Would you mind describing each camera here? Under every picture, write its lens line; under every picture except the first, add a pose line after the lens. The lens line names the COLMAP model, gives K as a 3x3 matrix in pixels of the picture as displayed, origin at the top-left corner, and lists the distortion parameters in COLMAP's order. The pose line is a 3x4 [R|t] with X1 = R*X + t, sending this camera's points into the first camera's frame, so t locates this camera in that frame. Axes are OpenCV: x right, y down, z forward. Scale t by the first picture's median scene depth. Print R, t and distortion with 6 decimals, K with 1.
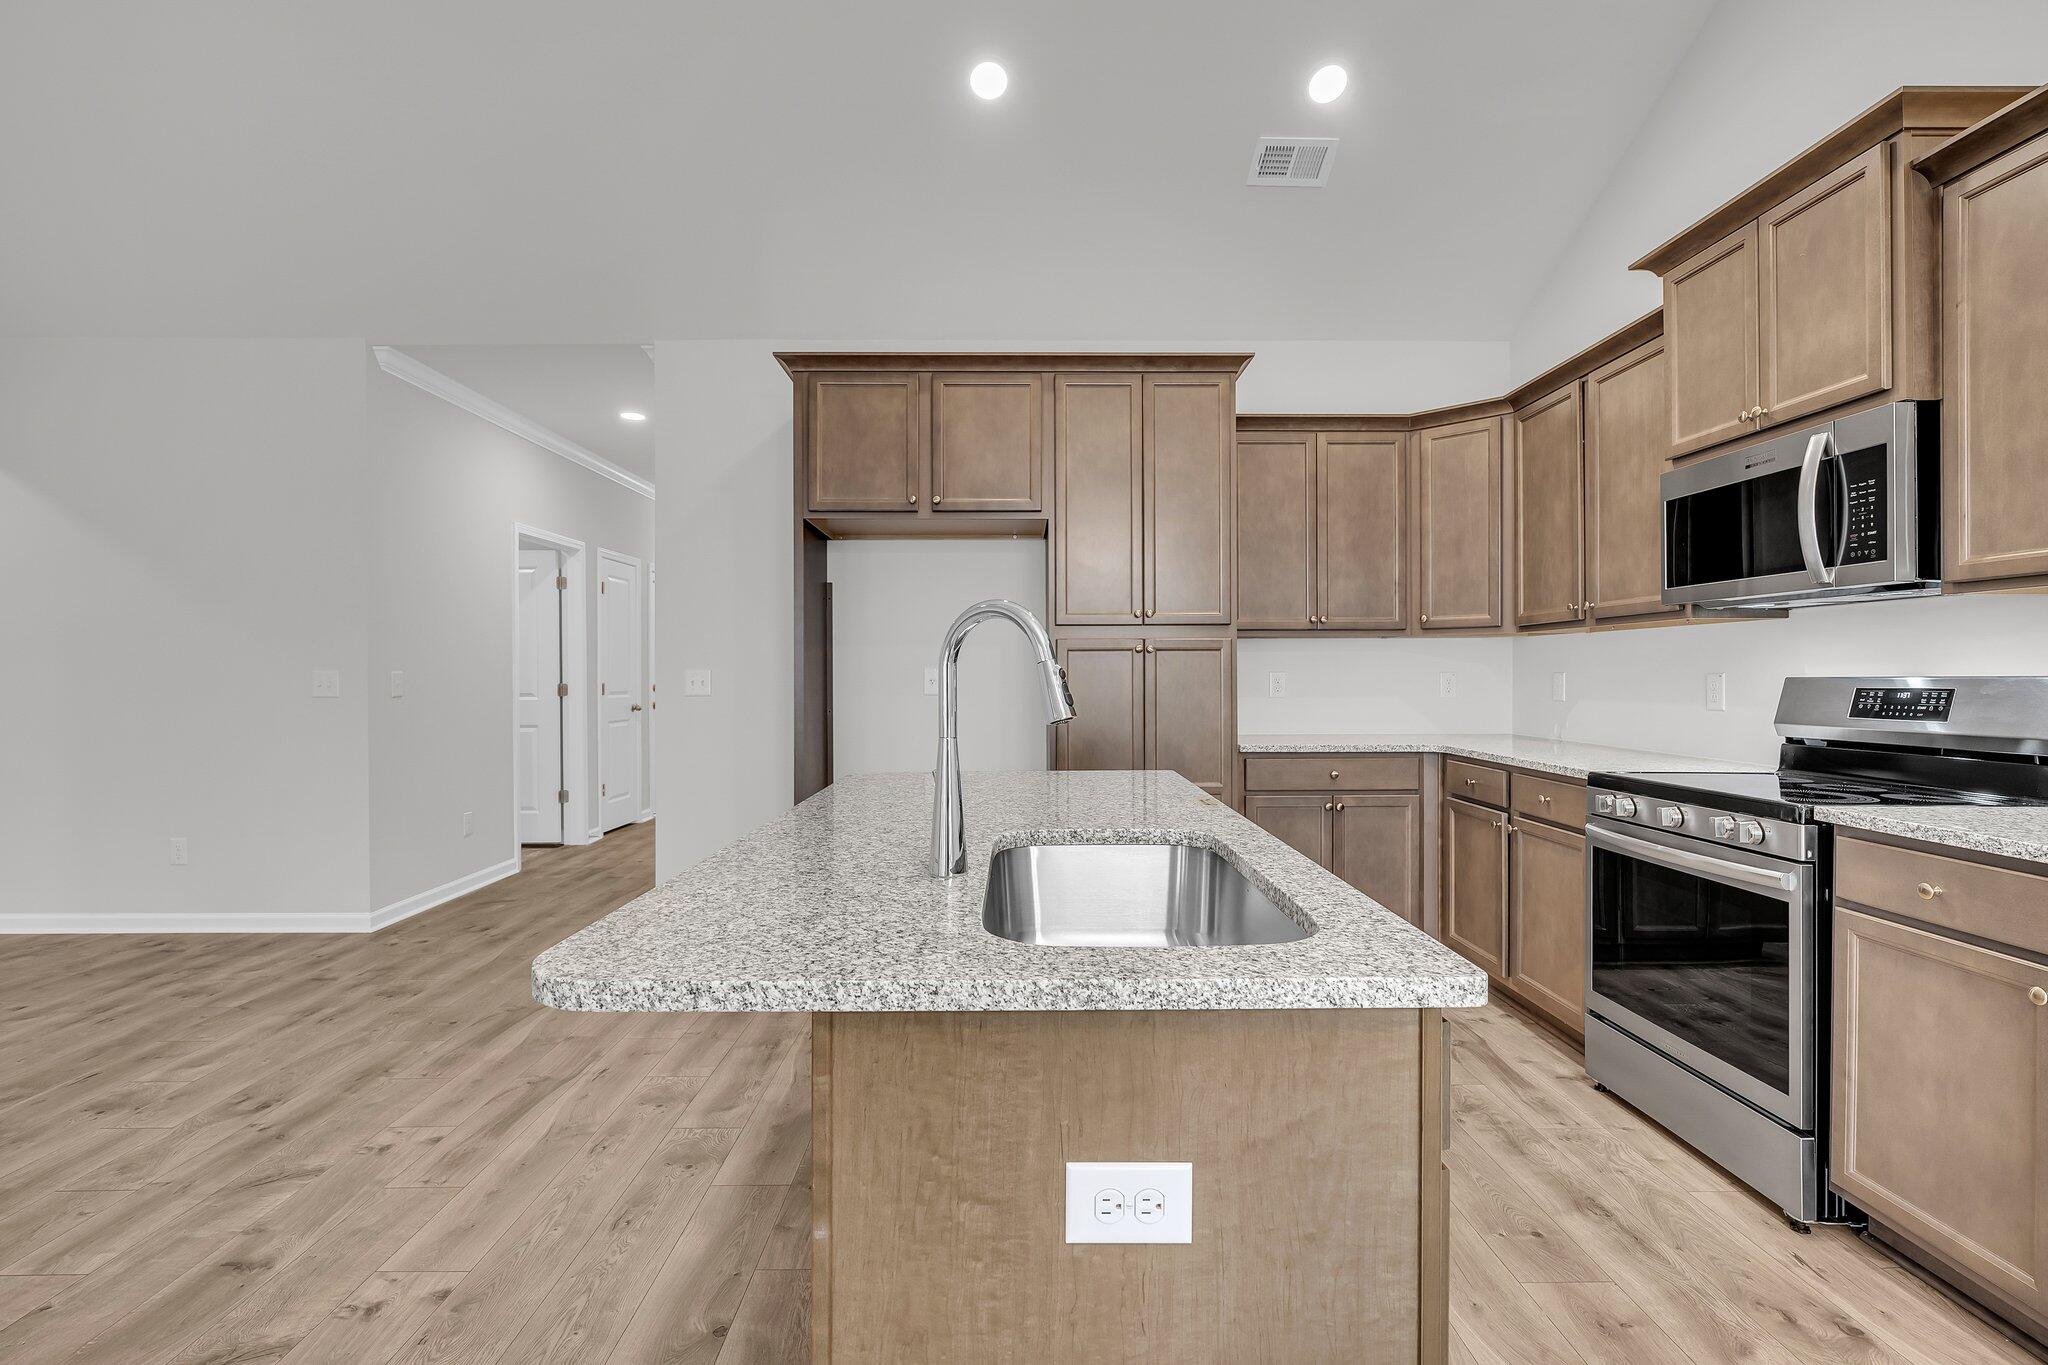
lens RADIAL K [[945.6, 0, 1027.8], [0, 945.6, 675.5], [0, 0, 1]] dist [-0.000586, -0.000281]
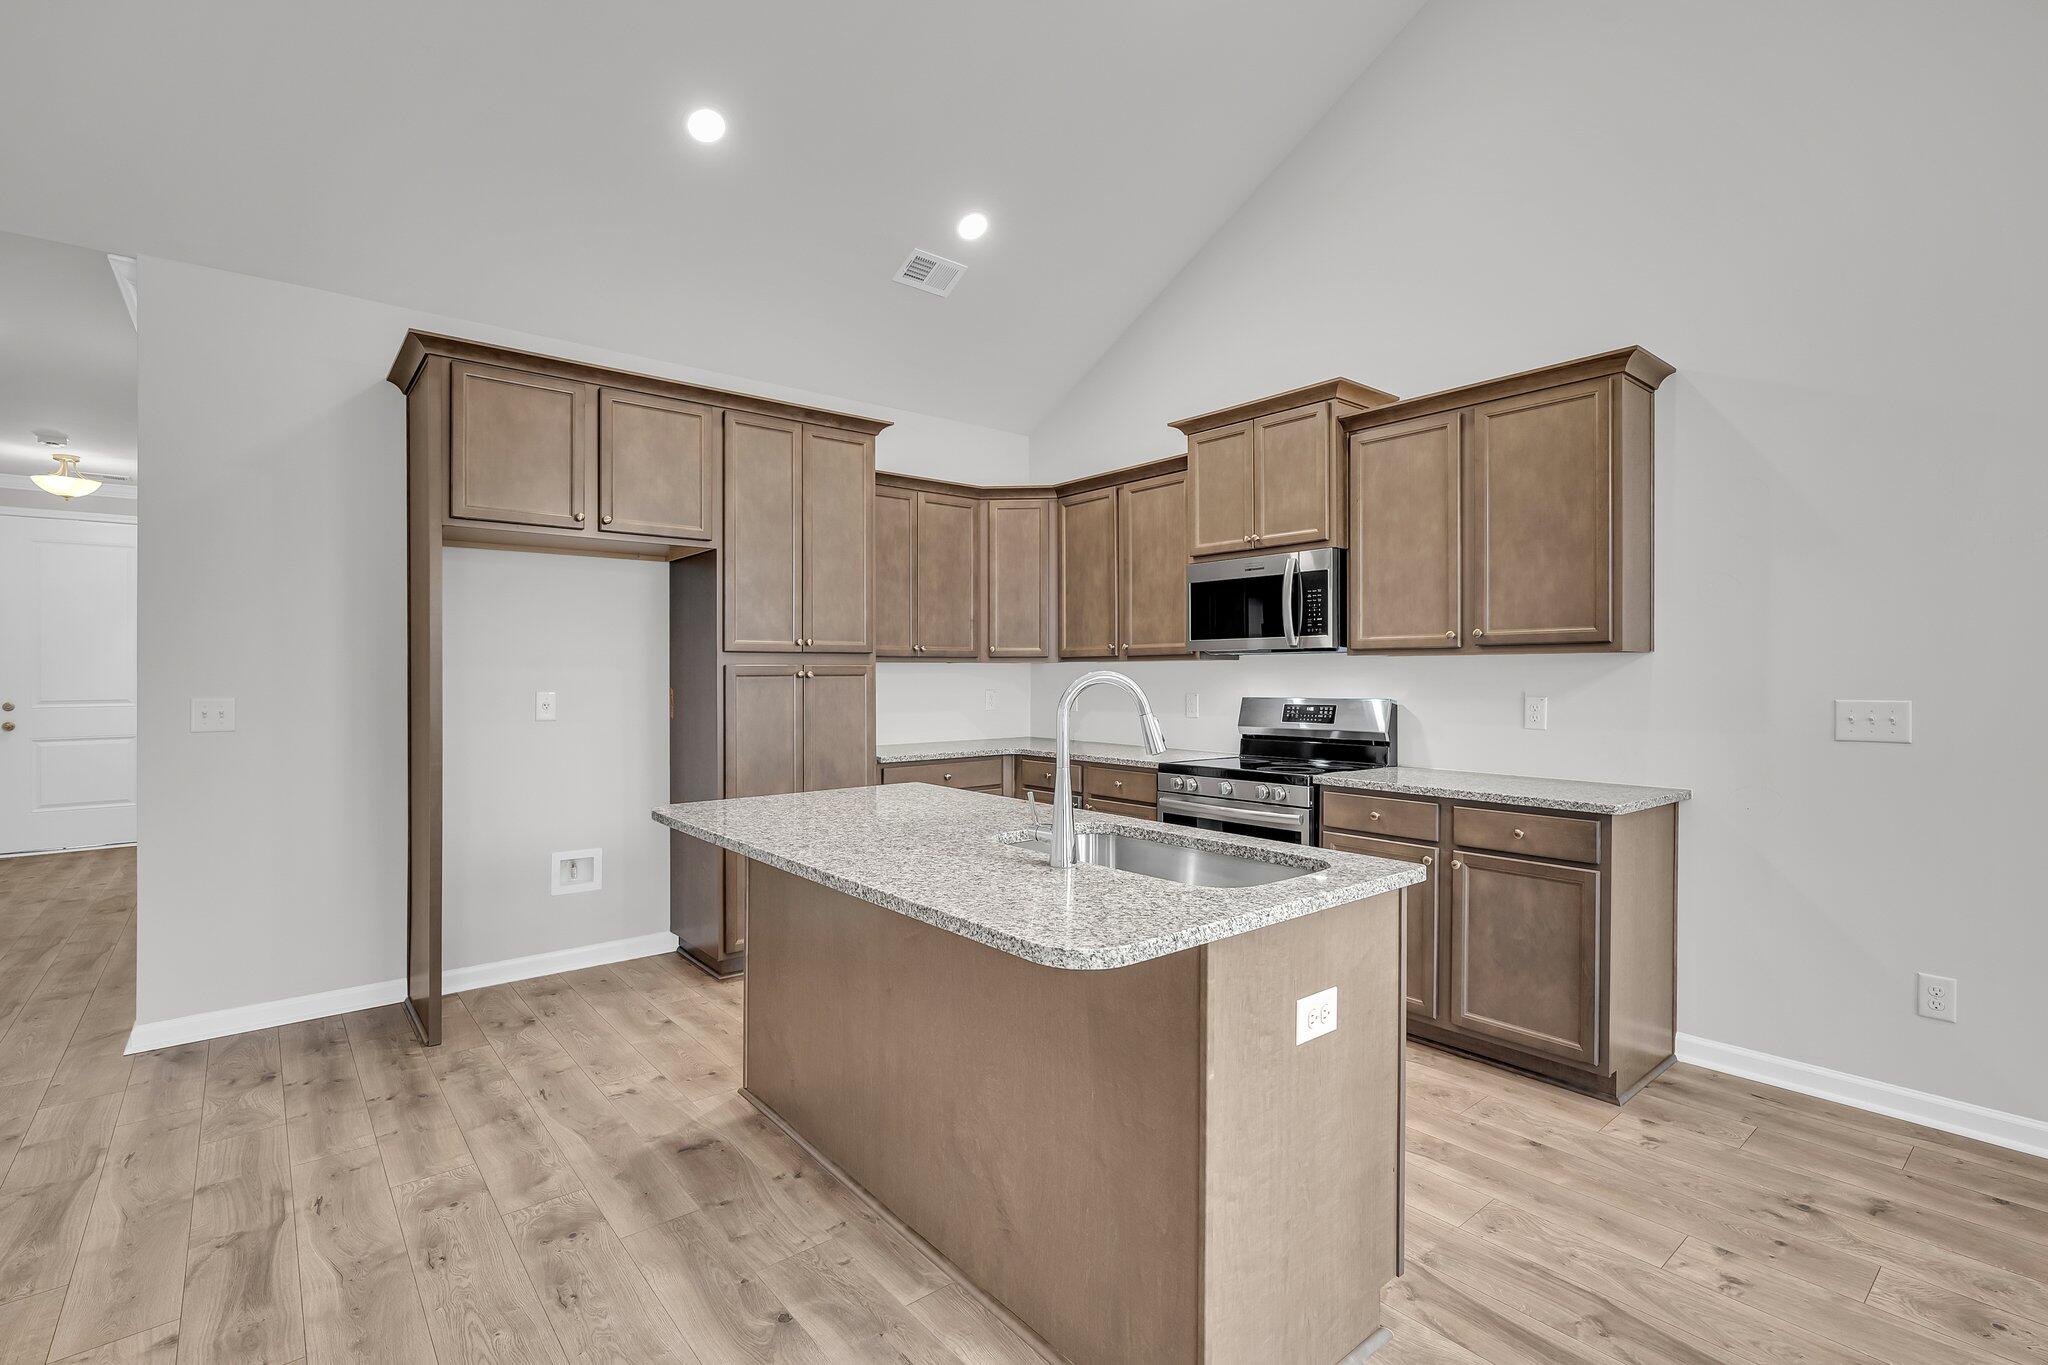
lens RADIAL K [[955.7, 0, 1021.8], [0, 955.7, 678.6], [0, 0, 1]] dist [-0.000369, 0.004814]
pose [[0.773351, -0.004149, 0.633964, -0.526983], [0.002255, 0.999990, 0.003794, -0.036960], [-0.633974, -0.001505, 0.773353, -0.025703]]
